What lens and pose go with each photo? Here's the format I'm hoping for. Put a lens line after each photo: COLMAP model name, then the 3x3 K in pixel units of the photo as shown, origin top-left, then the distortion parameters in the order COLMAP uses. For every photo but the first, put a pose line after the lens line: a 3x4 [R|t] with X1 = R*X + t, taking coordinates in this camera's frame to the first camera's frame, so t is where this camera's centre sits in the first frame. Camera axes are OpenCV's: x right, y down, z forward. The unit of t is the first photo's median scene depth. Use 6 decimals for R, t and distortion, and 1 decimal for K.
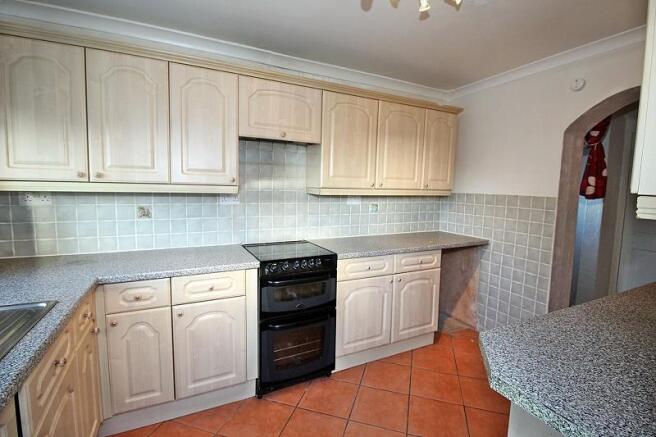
lens RADIAL K [[307.5, 0, 328.0], [0, 307.5, 218.5], [0, 0, 1]] dist [0.000454, -0.000889]
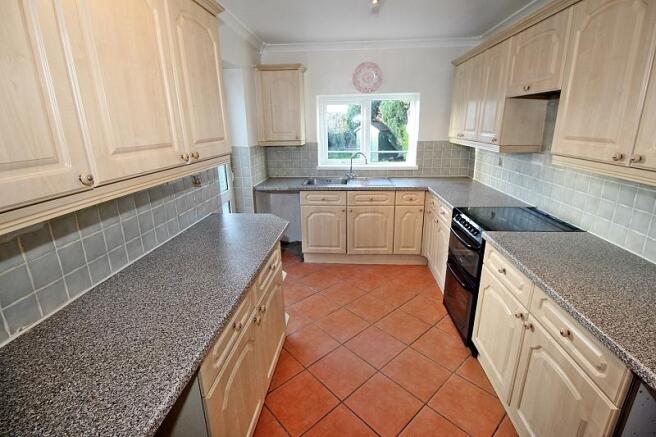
lens RADIAL K [[307.5, 0, 328.0], [0, 307.5, 218.5], [0, 0, 1]] dist [0.000454, -0.000889]
pose [[-0.511841, 0.237500, -0.825598, 0.844640], [-0.091616, 0.940455, 0.327339, -0.141340], [0.854181, 0.243184, -0.459605, 0.889386]]
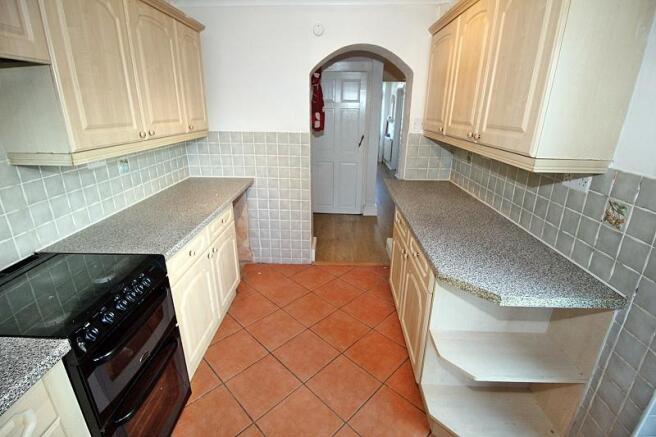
lens RADIAL K [[307.5, 0, 328.0], [0, 307.5, 218.5], [0, 0, 1]] dist [0.000454, -0.000889]
pose [[0.472123, -0.317497, 0.822372, -0.282549], [0.096946, 0.945931, 0.309543, -0.110835], [-0.876186, -0.066417, 0.477375, 0.335175]]
